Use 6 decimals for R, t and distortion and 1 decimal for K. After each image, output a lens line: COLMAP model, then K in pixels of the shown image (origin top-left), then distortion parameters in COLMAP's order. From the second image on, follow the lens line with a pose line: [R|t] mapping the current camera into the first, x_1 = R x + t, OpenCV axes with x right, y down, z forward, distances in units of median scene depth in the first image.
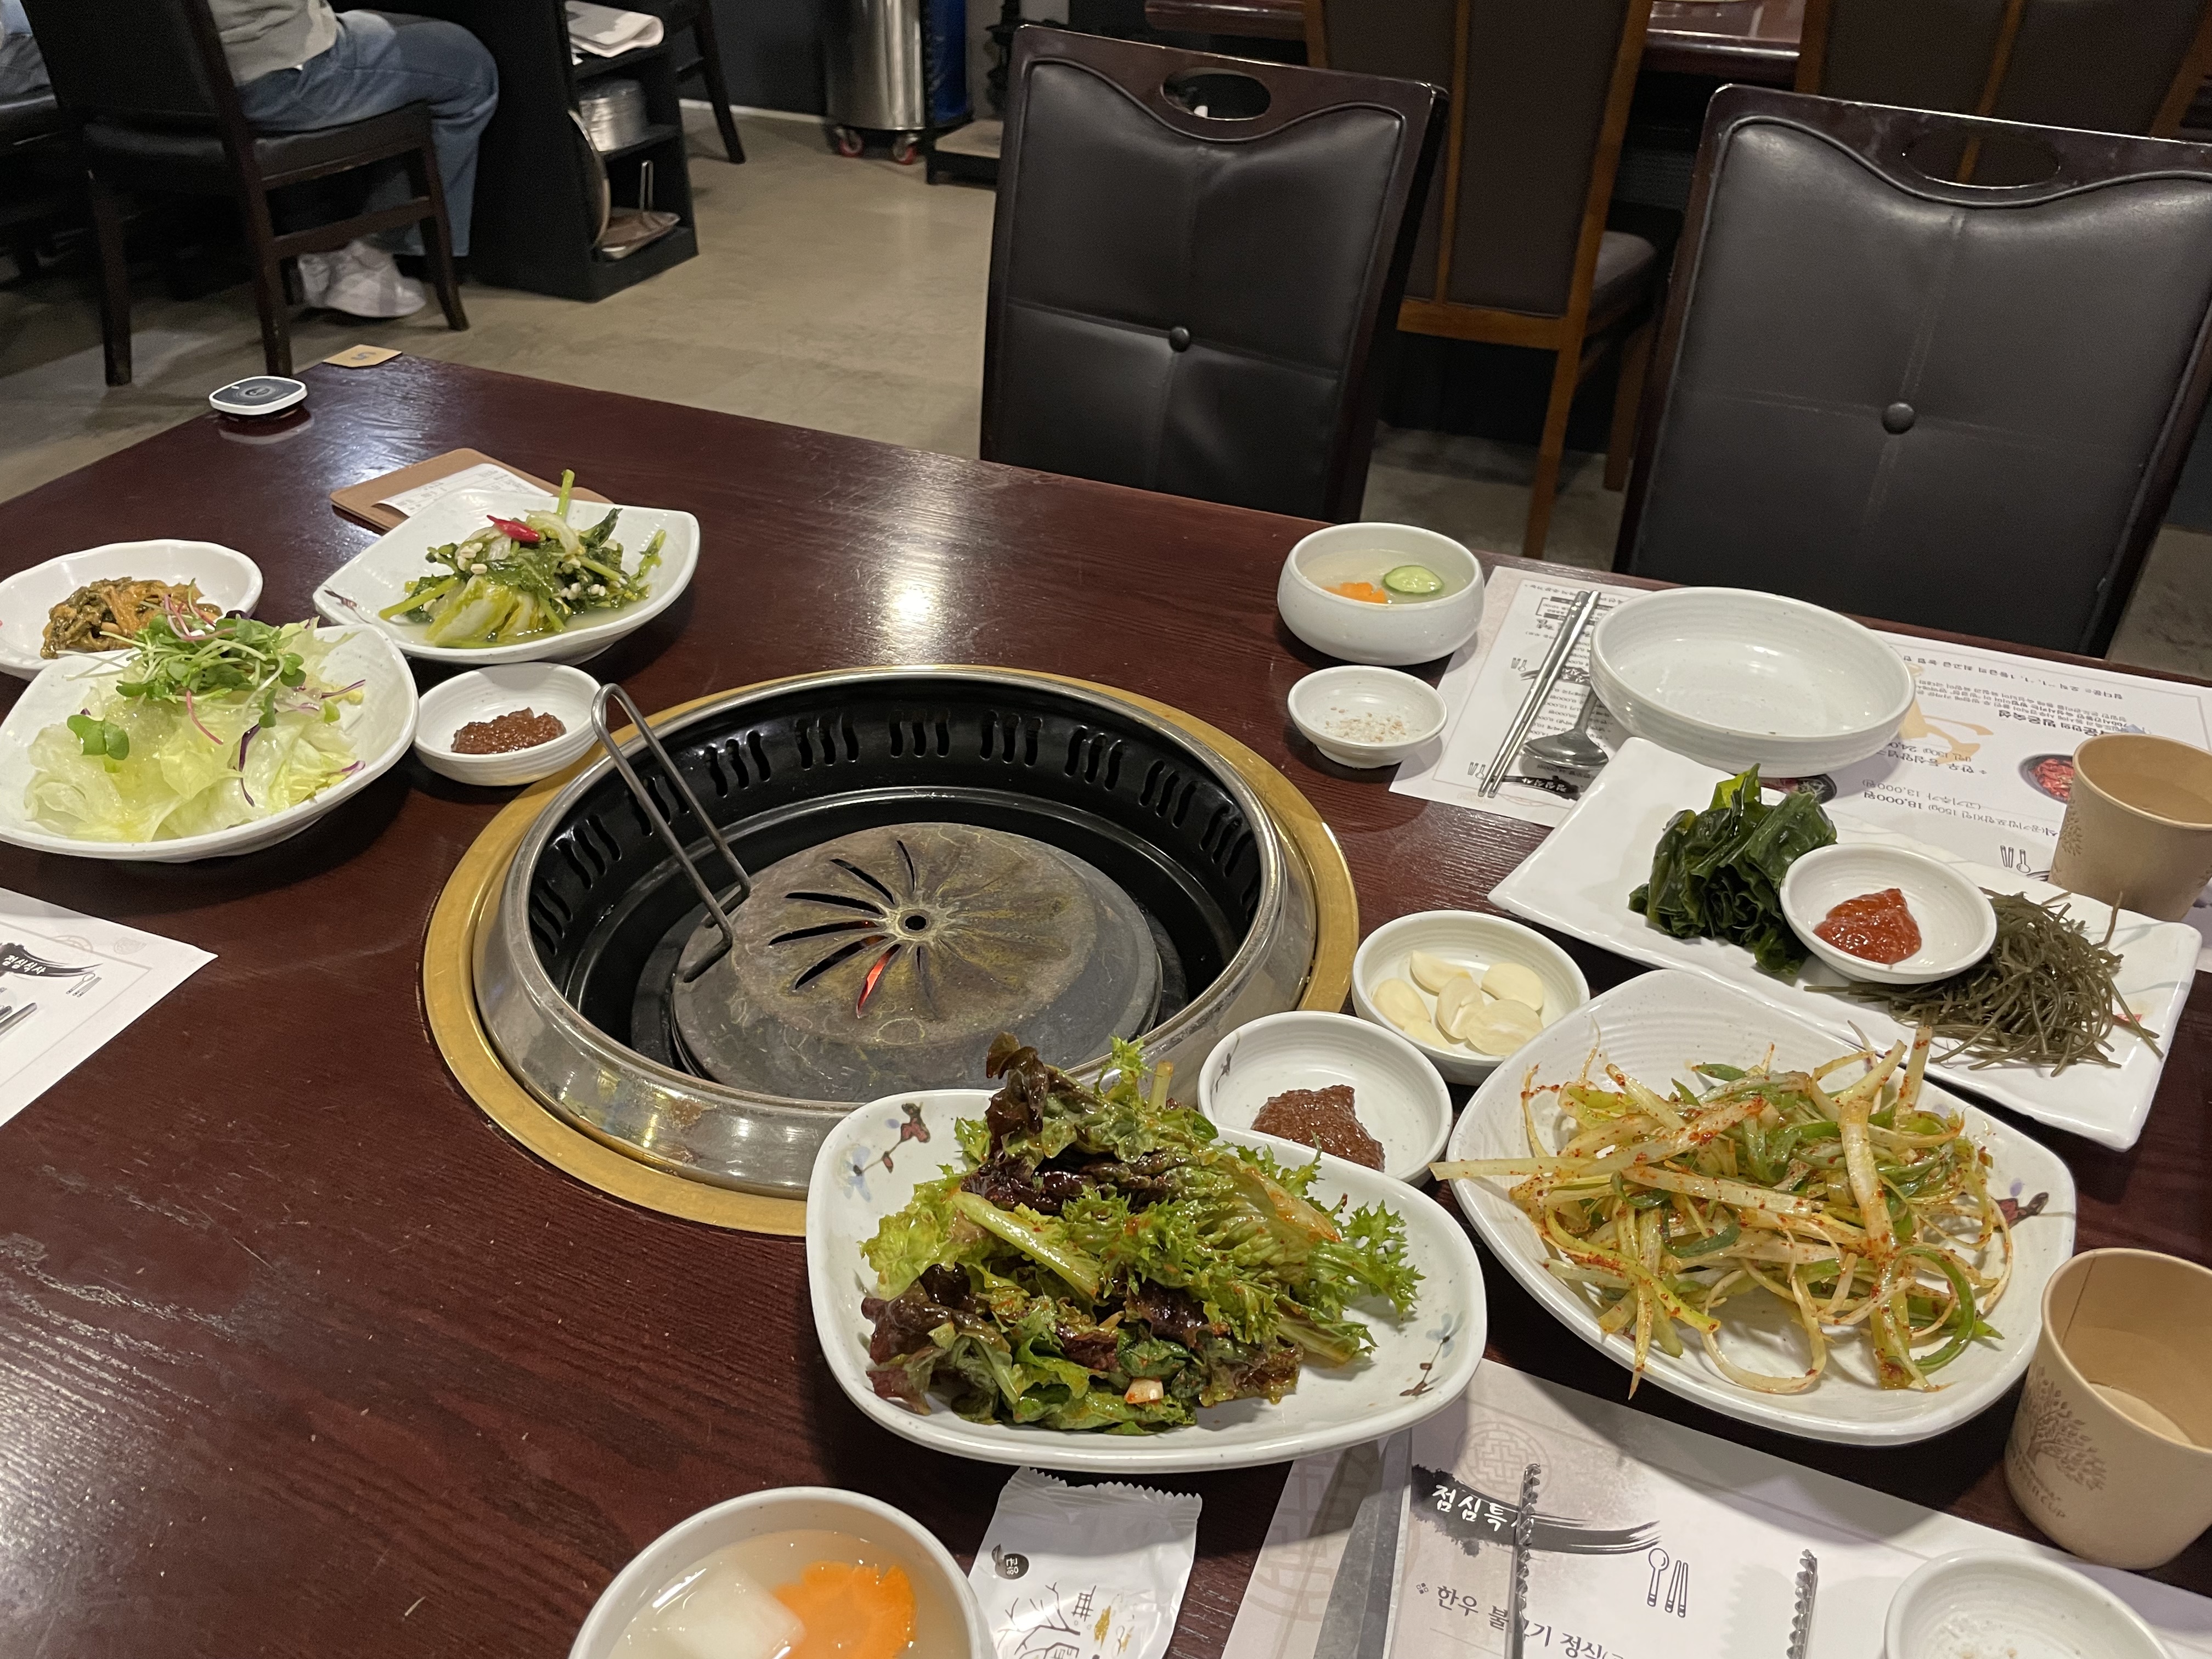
lens RADIAL K [[1804.0, 0, 1078.7], [0, 1804.0, 825.7], [0, 0, 1]] dist [0.134013, -0.239651]
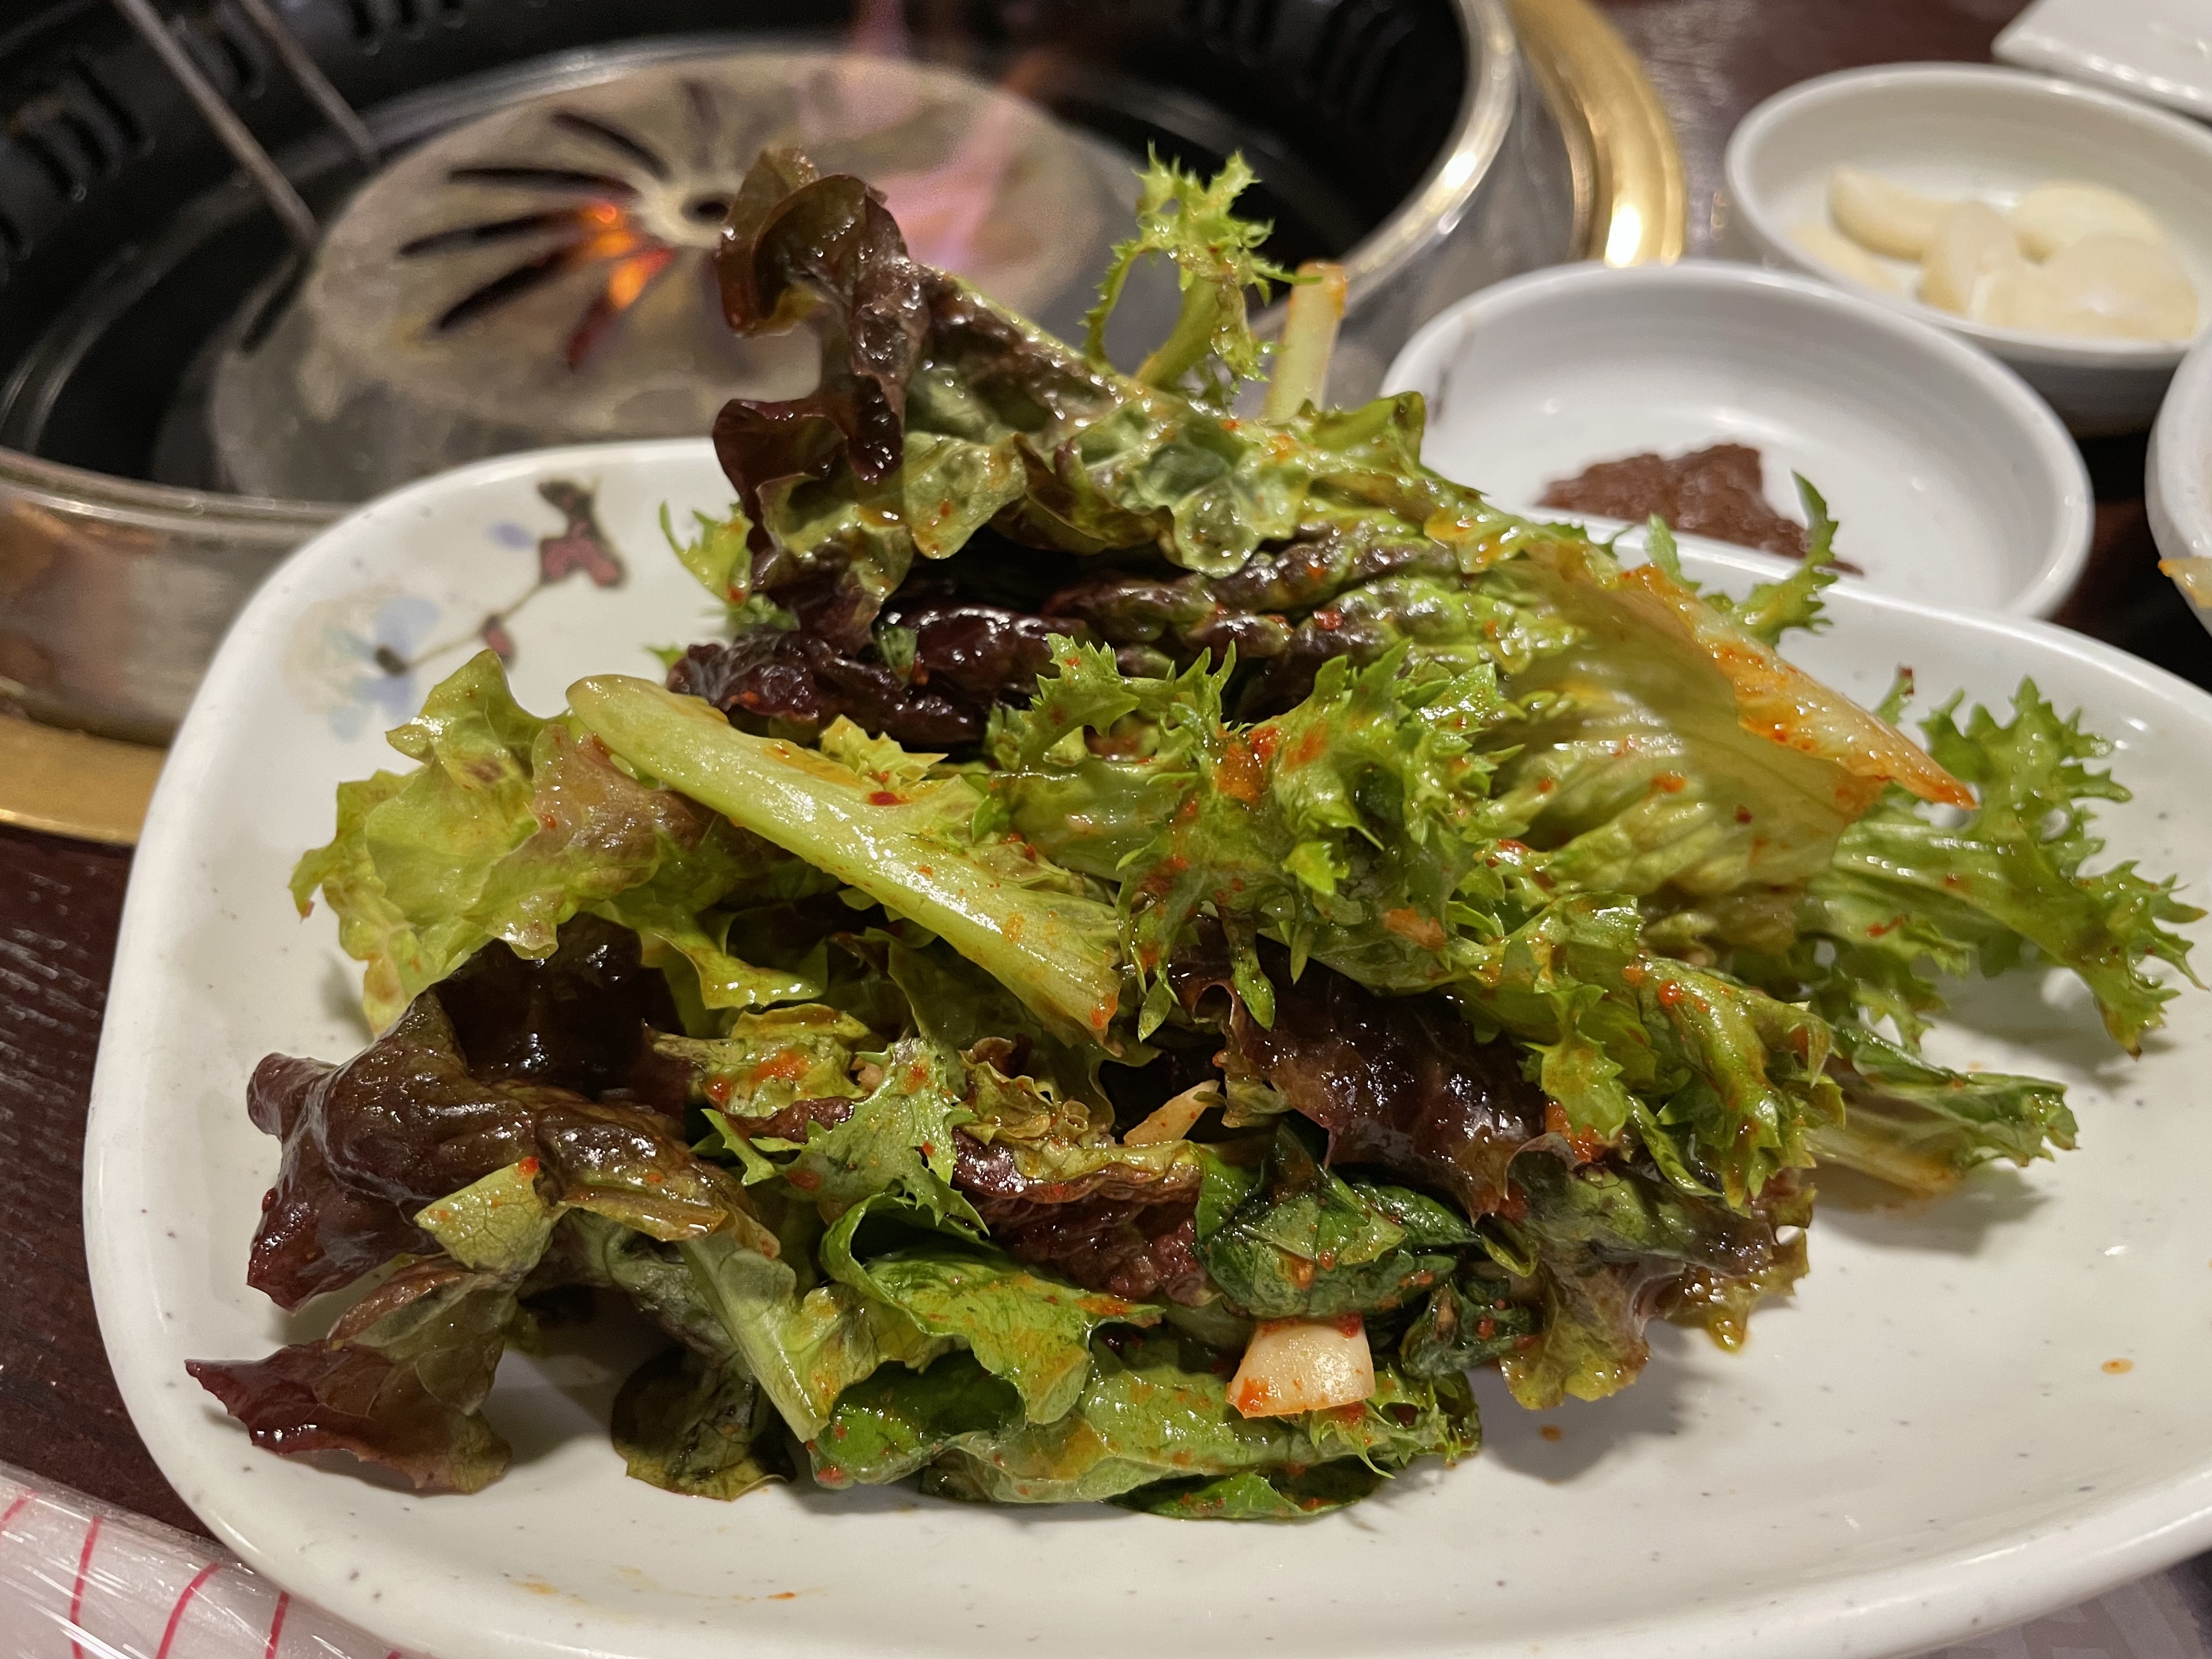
lens RADIAL K [[1804.0, 0, 1078.7], [0, 1804.0, 825.7], [0, 0, 1]] dist [0.134013, -0.239651]
pose [[0.999281, -0.034214, -0.016362, 0.009894], [0.036773, 0.979649, 0.197323, 0.168880], [0.009277, -0.197783, 0.980202, 0.712479]]
